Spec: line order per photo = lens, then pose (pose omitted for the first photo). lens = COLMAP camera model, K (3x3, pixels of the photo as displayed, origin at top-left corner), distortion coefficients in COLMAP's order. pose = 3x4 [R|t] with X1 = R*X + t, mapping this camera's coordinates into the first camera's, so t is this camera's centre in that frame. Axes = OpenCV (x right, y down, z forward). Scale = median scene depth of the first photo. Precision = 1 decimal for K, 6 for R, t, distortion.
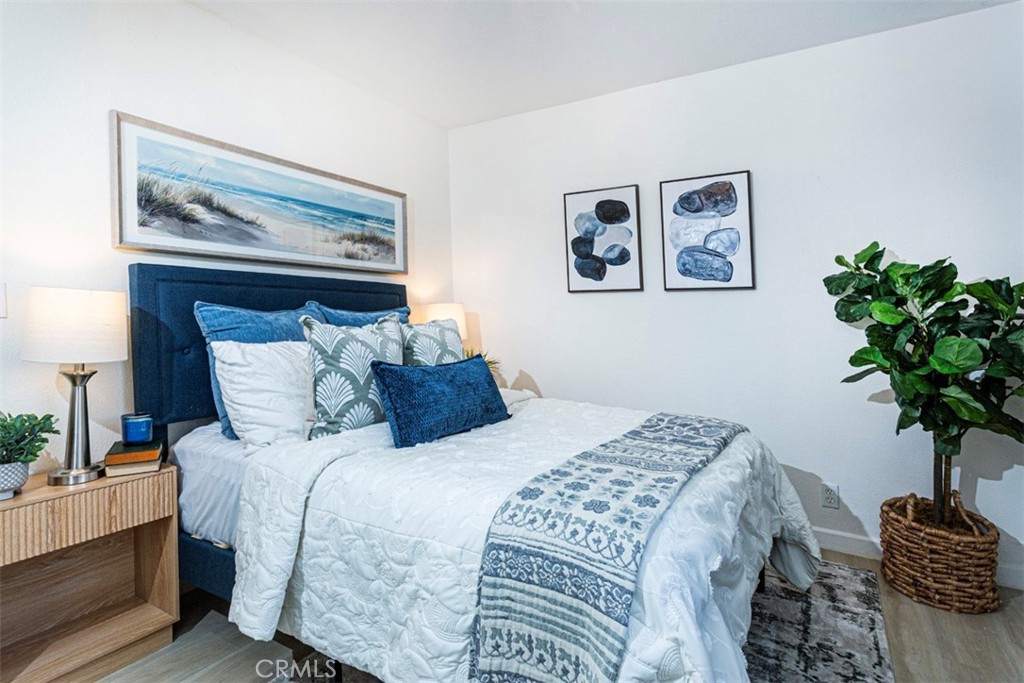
lens RADIAL K [[498.8, 0, 542.8], [0, 498.8, 337.4], [0, 0, 1]] dist [-0.000767, 0.000020]
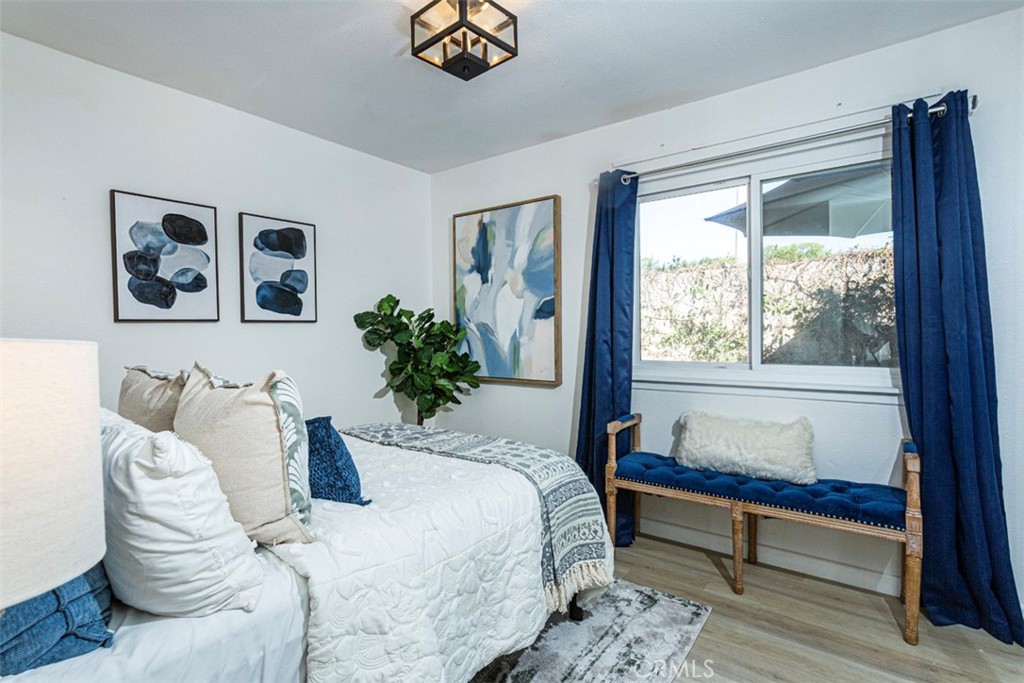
lens RADIAL K [[498.6, 0, 512.0], [0, 498.6, 341.5], [0, 0, 1]] dist [0.000134, 0.000025]
pose [[0.129691, -0.031473, 0.991055, -0.656983], [0.055658, 0.998151, 0.024415, -0.048576], [-0.989991, 0.051994, 0.131203, 0.337423]]
